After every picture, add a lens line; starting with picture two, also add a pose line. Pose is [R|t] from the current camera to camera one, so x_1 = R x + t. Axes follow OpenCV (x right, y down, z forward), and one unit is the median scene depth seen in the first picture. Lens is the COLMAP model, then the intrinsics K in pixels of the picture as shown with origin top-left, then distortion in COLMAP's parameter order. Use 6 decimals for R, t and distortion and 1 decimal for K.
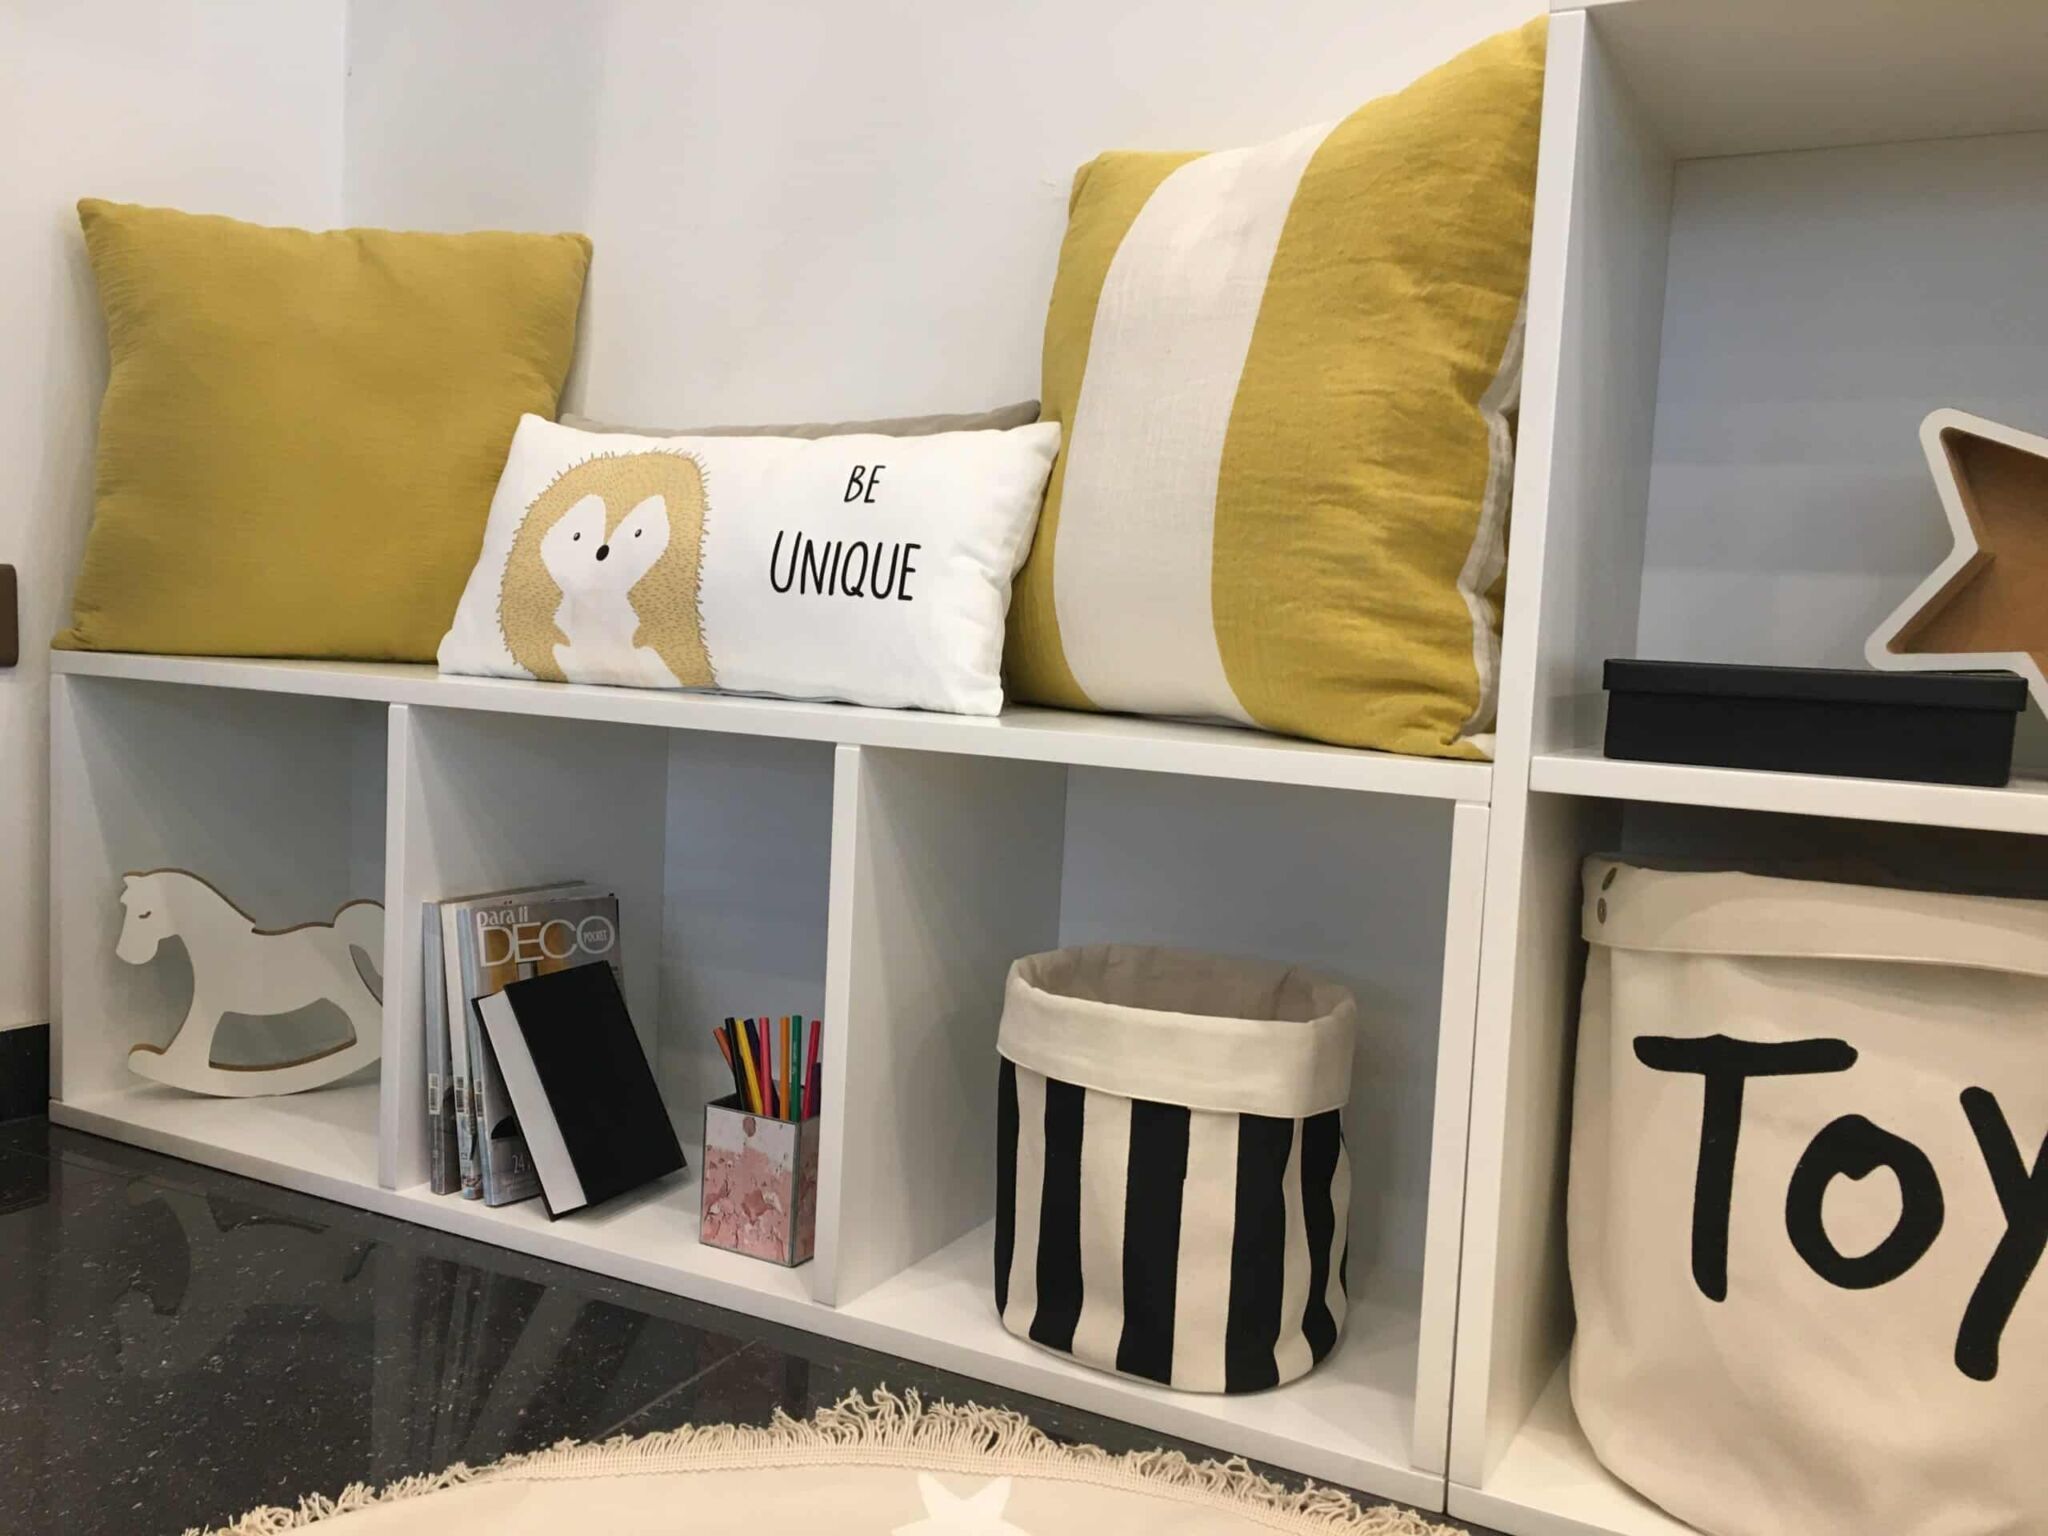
lens RADIAL K [[1742.8, 0, 1019.2], [0, 1742.8, 767.6], [0, 0, 1]] dist [0.079982, -0.112149]
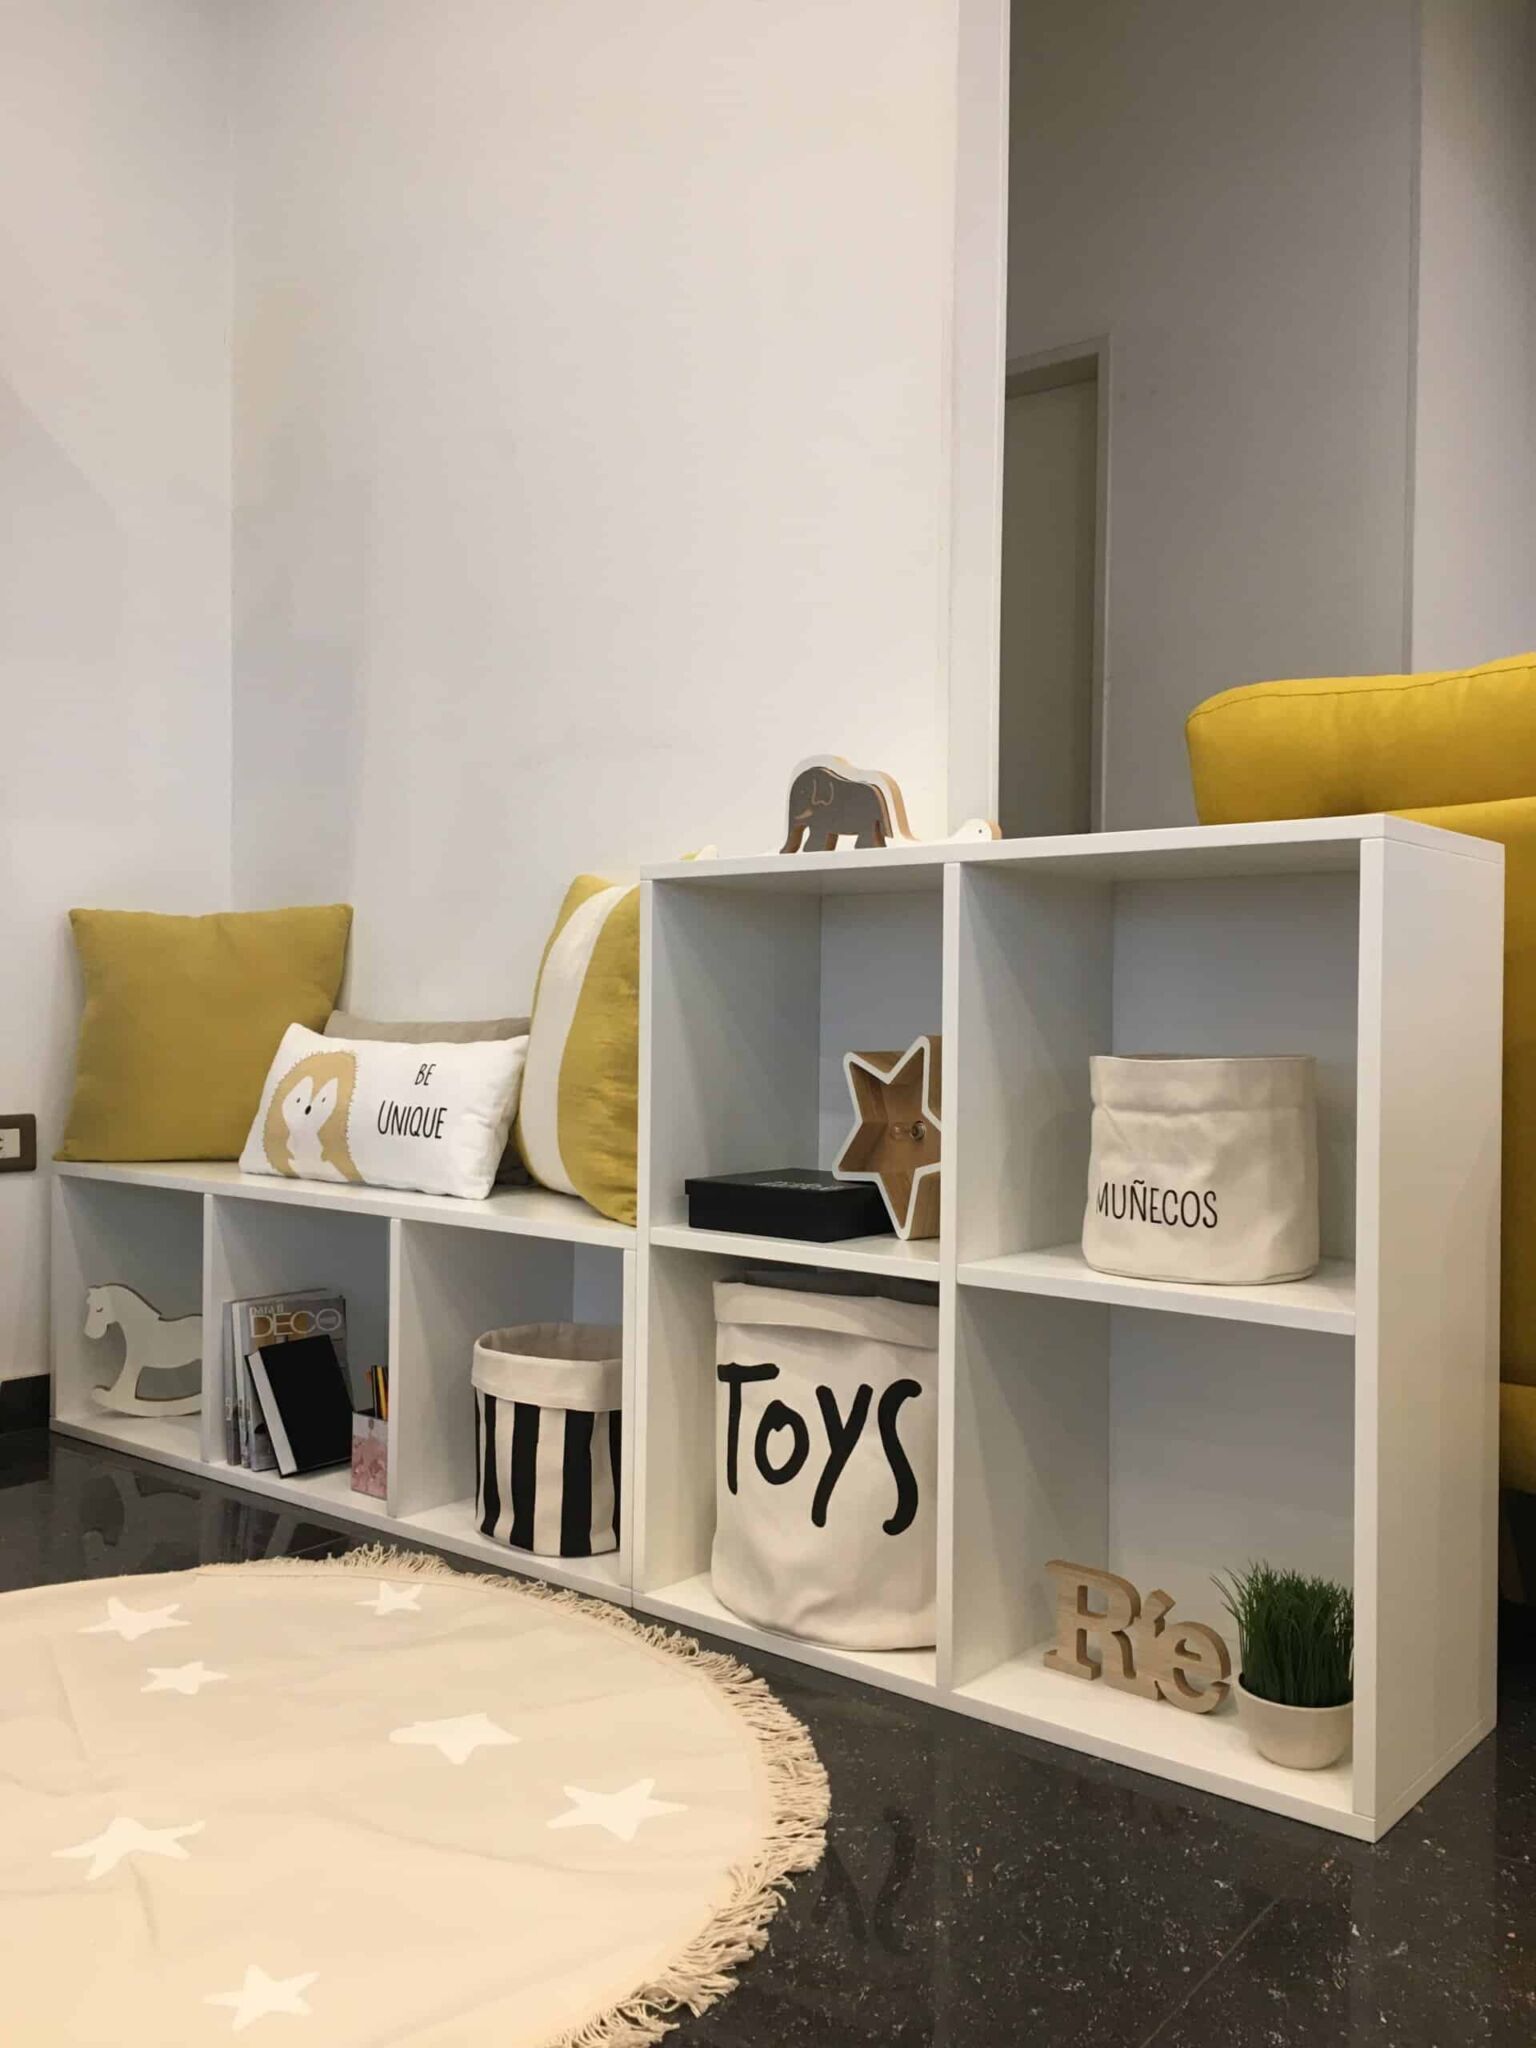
lens RADIAL K [[1742.8, 0, 768.0], [0, 1742.8, 1024.0], [0, 0, 1]] dist [0.079982, -0.112149]
pose [[0.981347, -0.035683, -0.188902, 0.633527], [0.021059, 0.996663, -0.078862, -0.061410], [0.191085, 0.073413, 0.978824, -0.774327]]
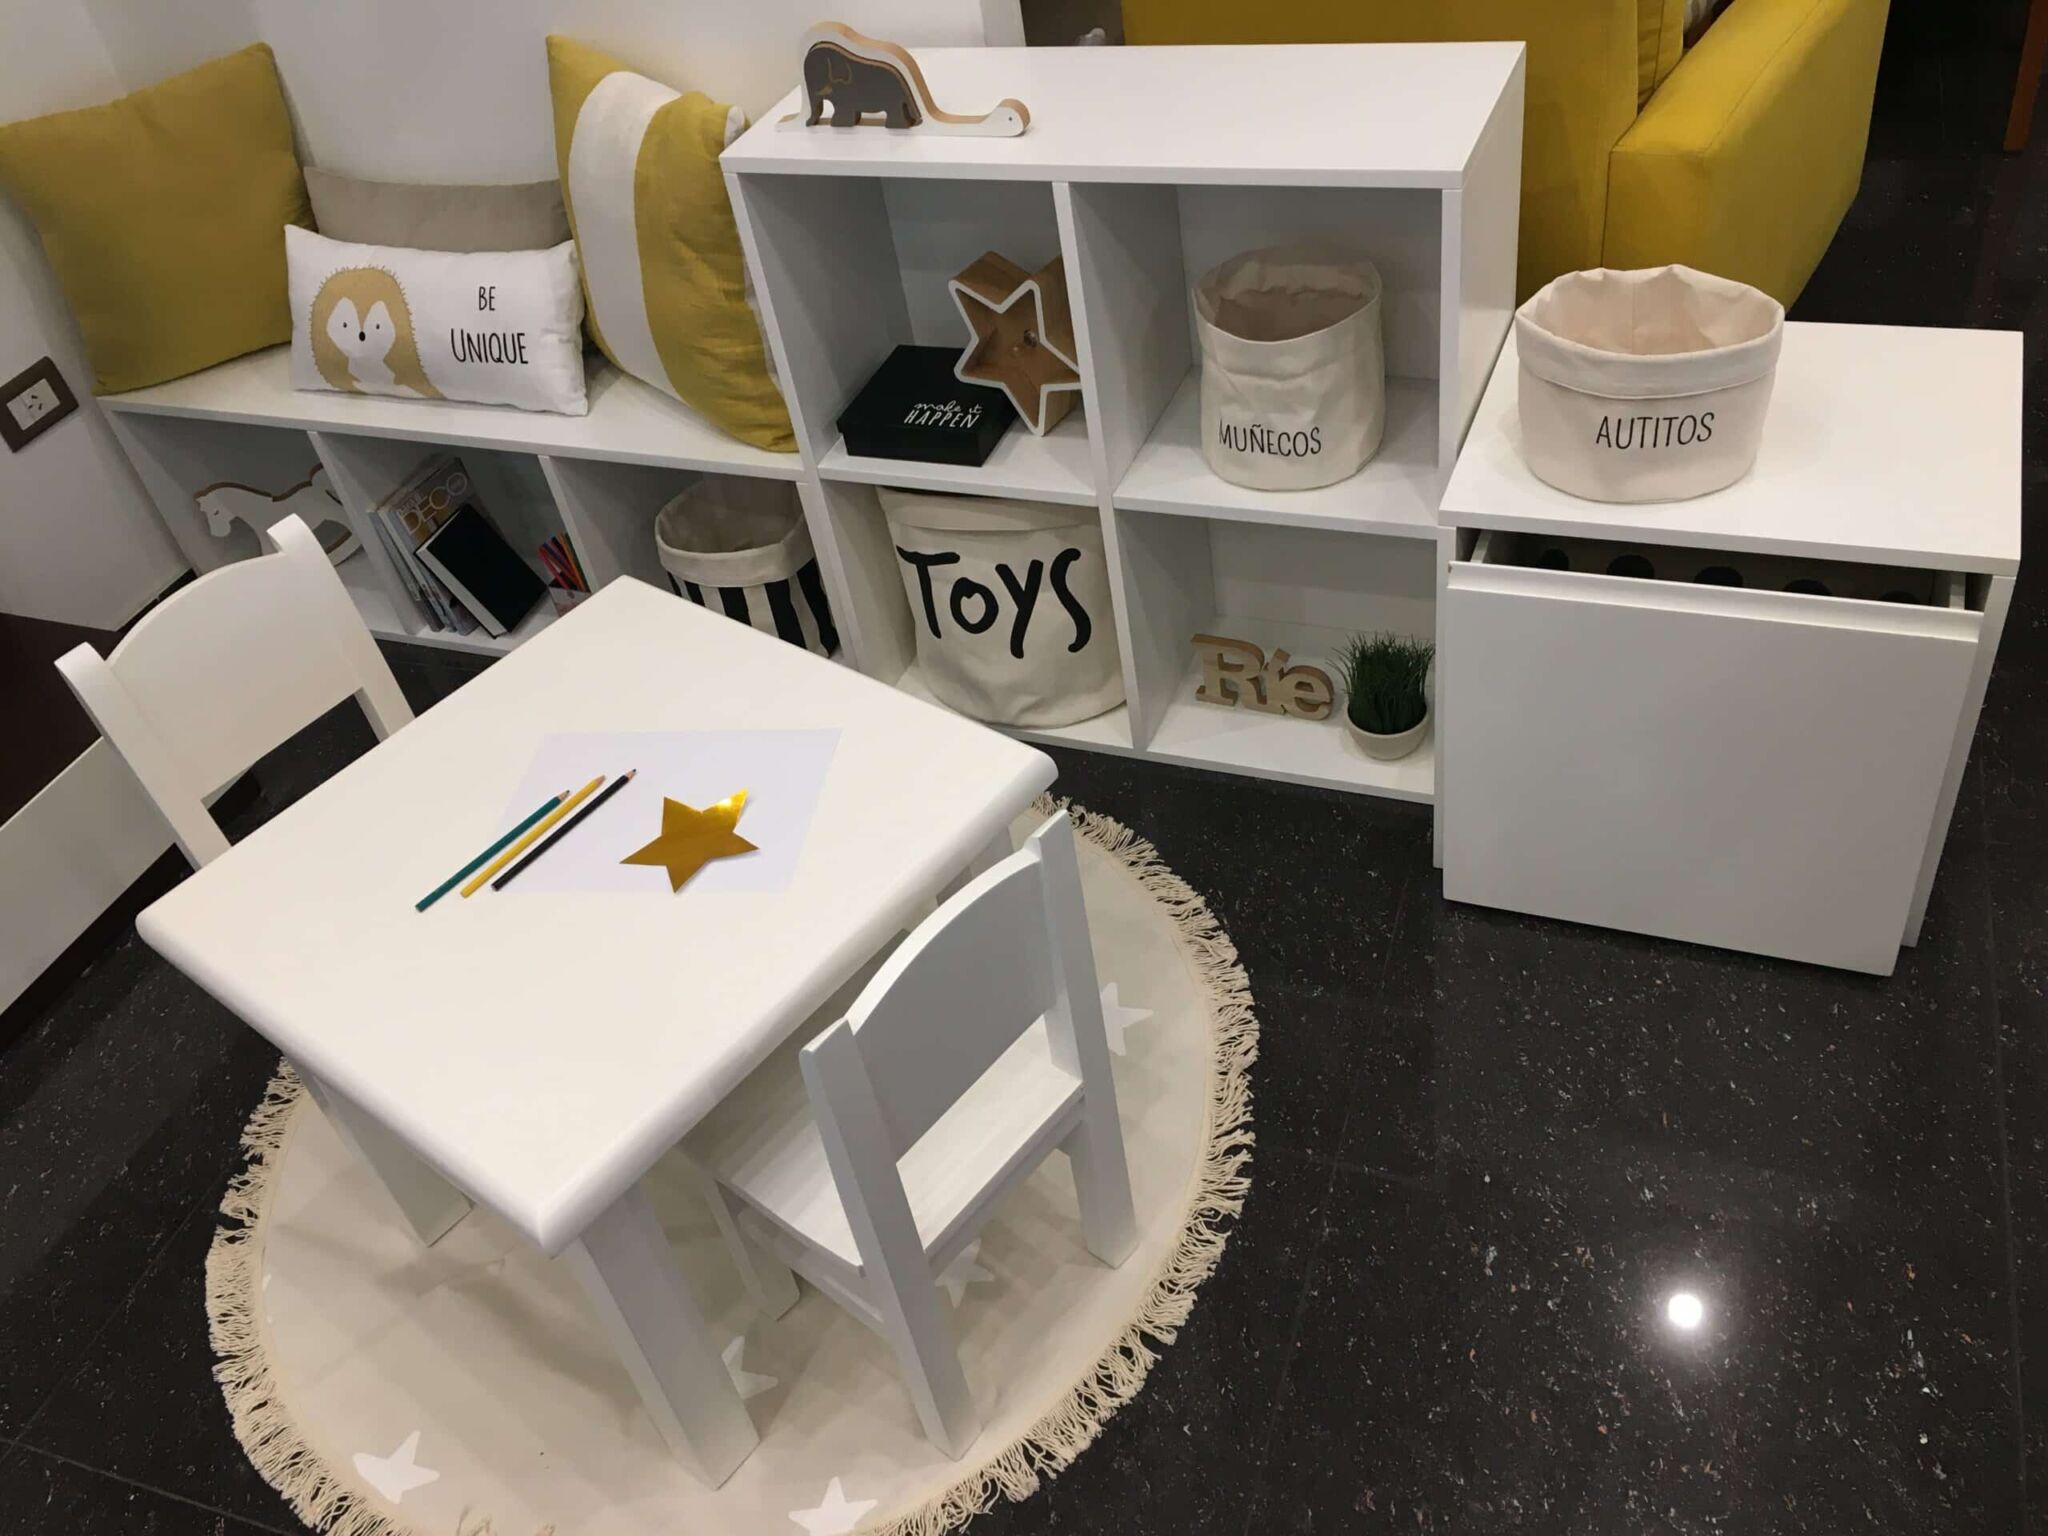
lens RADIAL K [[1742.8, 0, 1019.2], [0, 1742.8, 767.6], [0, 0, 1]] dist [0.079982, -0.112149]
pose [[0.974309, -0.219194, -0.051724, 0.455244], [0.206403, 0.777175, 0.594472, -0.800702], [-0.090106, -0.589875, 0.802451, -0.902542]]
